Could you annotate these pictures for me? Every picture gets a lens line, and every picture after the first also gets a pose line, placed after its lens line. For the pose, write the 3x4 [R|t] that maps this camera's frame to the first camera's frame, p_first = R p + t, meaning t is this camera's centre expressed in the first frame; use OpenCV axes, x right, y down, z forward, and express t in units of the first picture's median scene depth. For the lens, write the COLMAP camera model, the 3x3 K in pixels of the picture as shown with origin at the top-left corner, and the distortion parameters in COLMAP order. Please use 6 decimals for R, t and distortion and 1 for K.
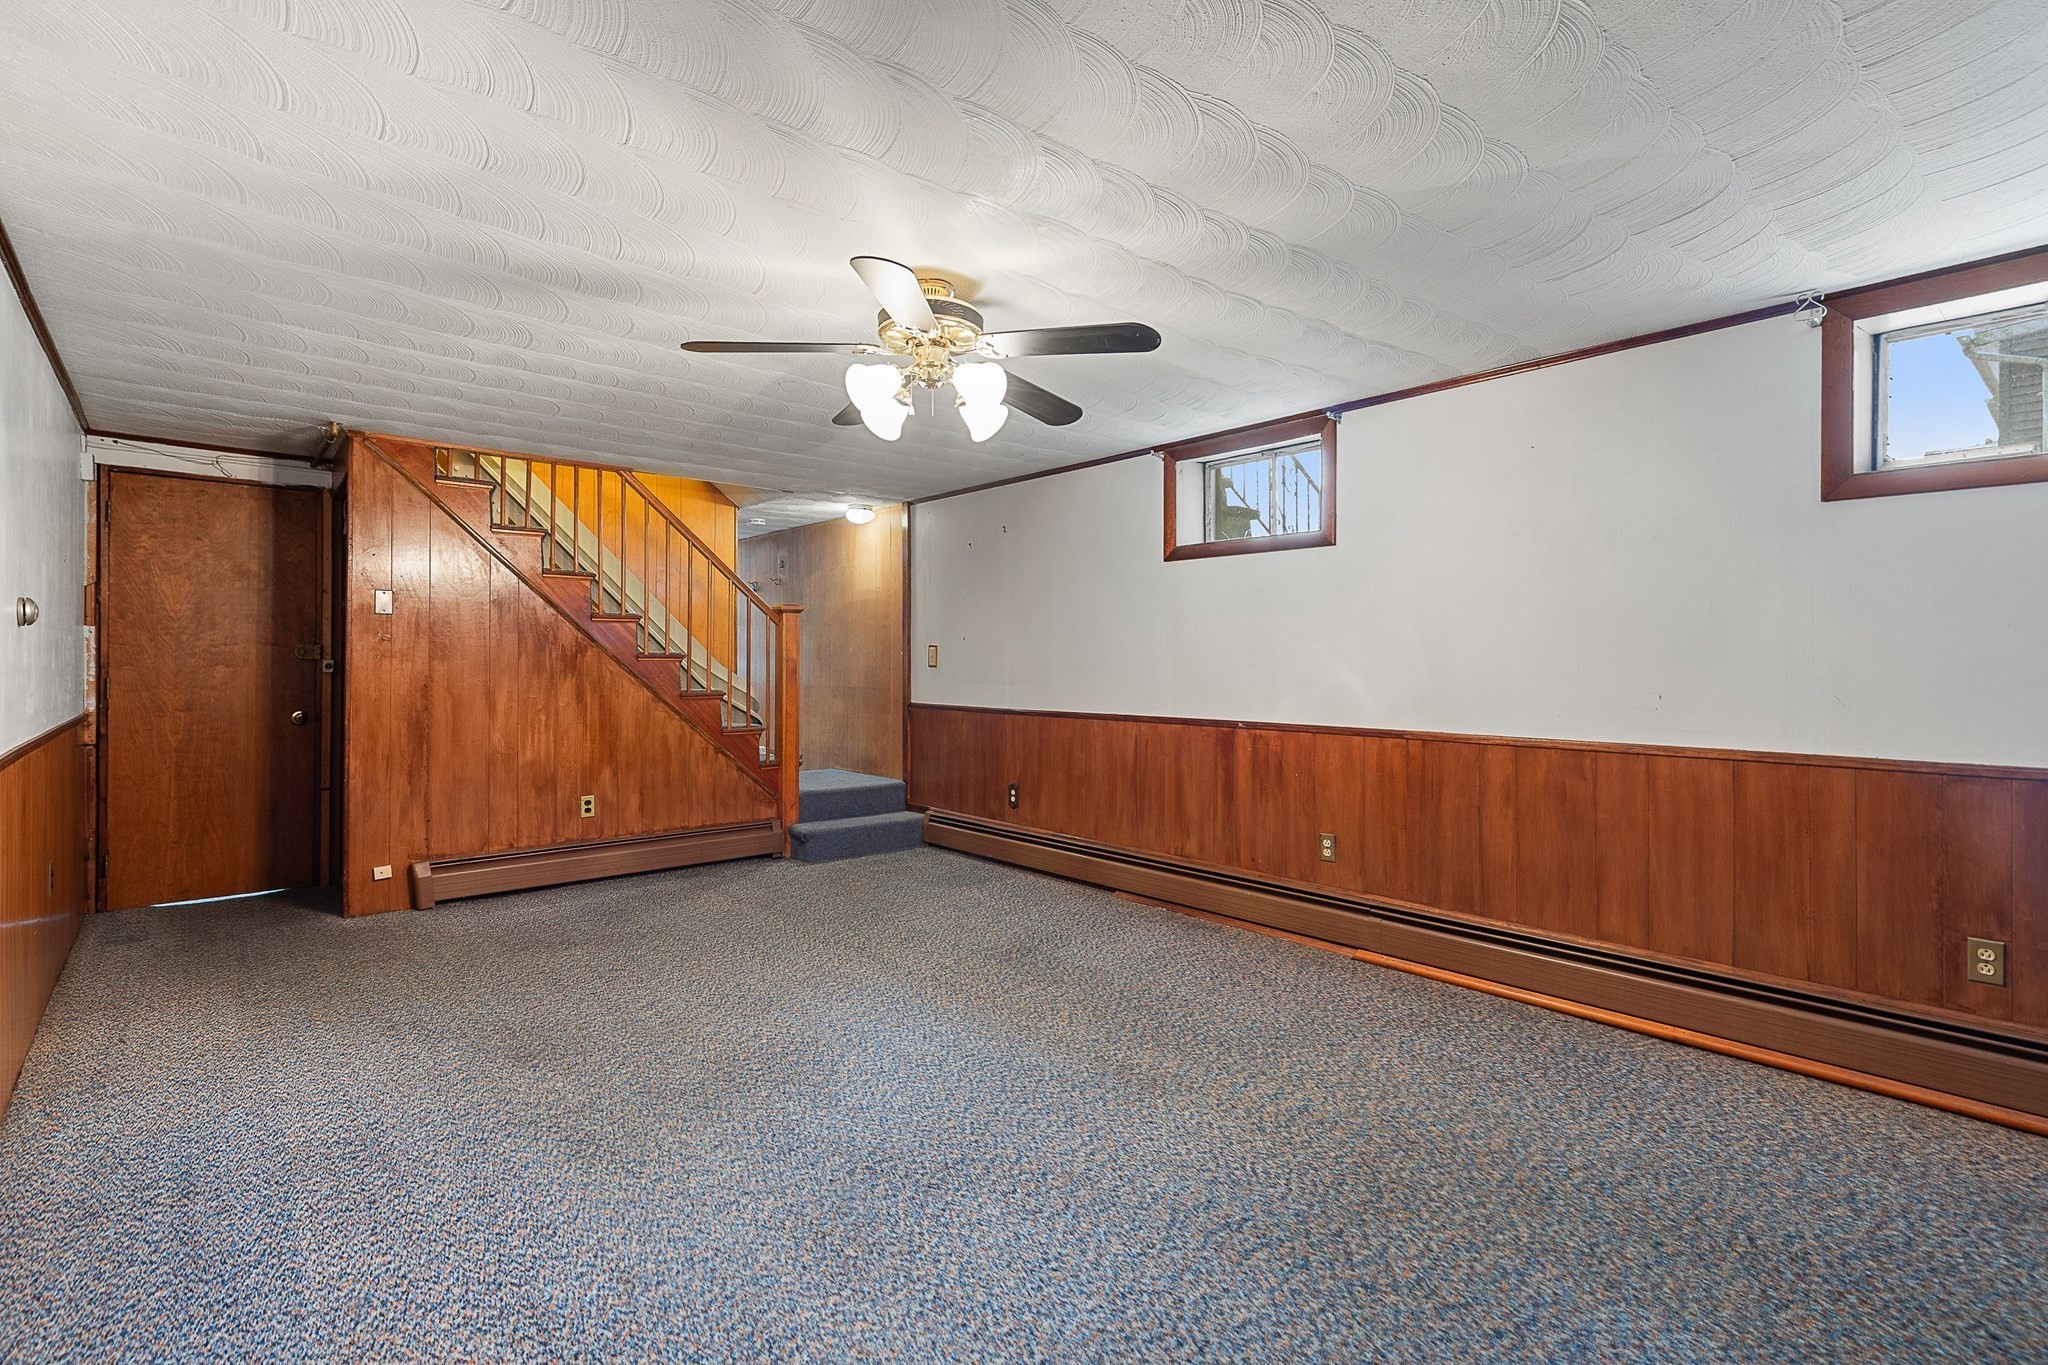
lens RADIAL K [[936.0, 0, 1024.6], [0, 936.0, 670.1], [0, 0, 1]] dist [0.006427, 0.000061]
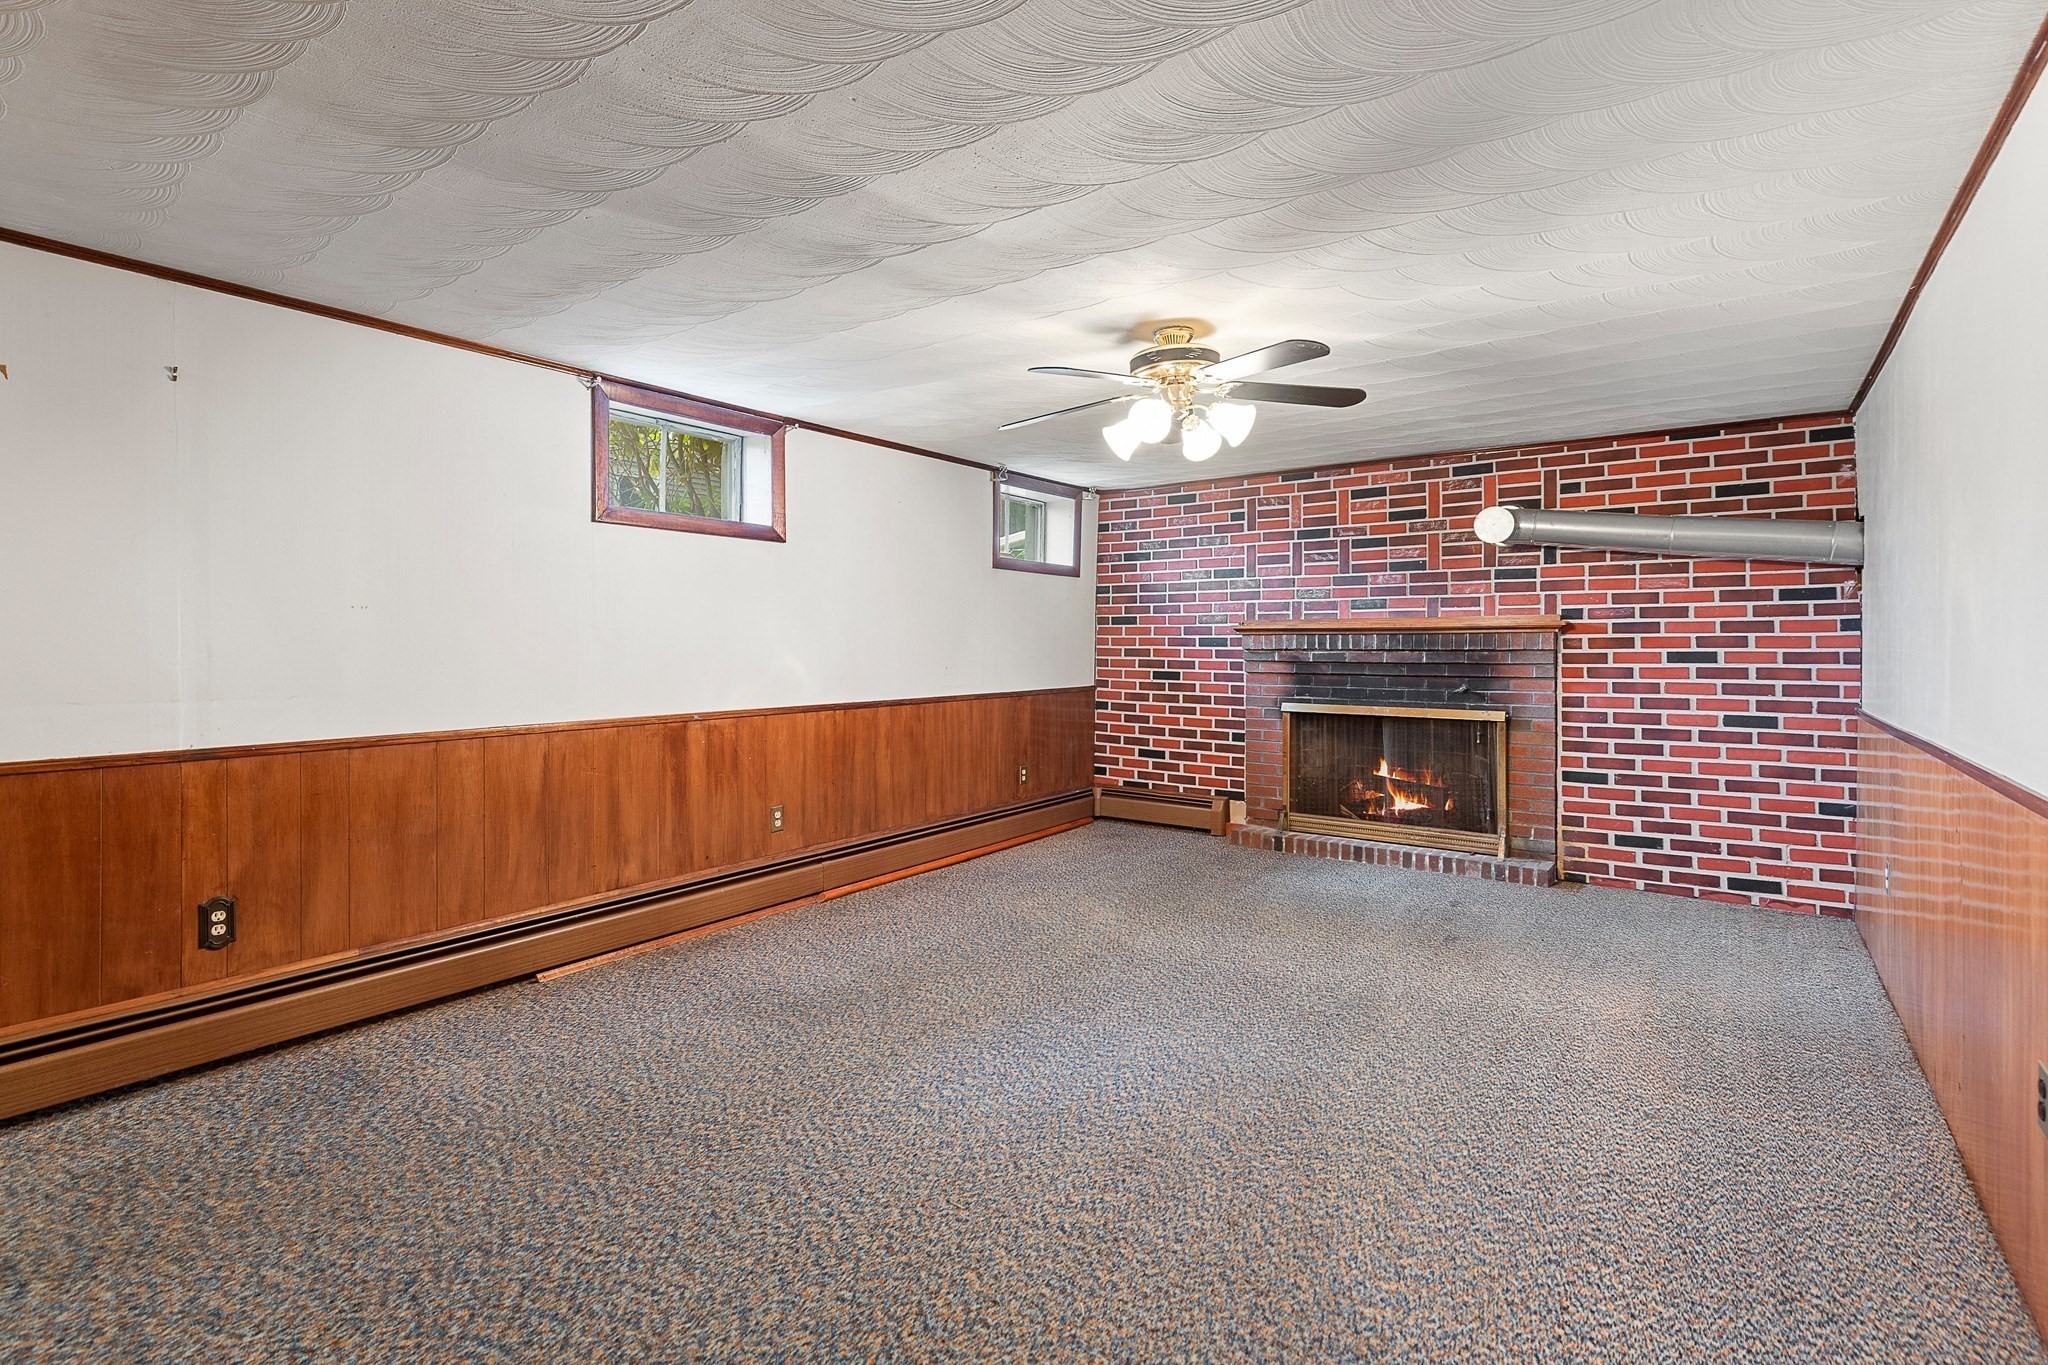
lens RADIAL K [[936.0, 0, 1024.6], [0, 936.0, 670.1], [0, 0, 1]] dist [0.006427, 0.000061]
pose [[-0.196856, -0.028811, 0.980009, -0.760568], [0.010351, 0.999451, 0.031462, -0.014338], [-0.980378, 0.016337, -0.196450, 0.885825]]
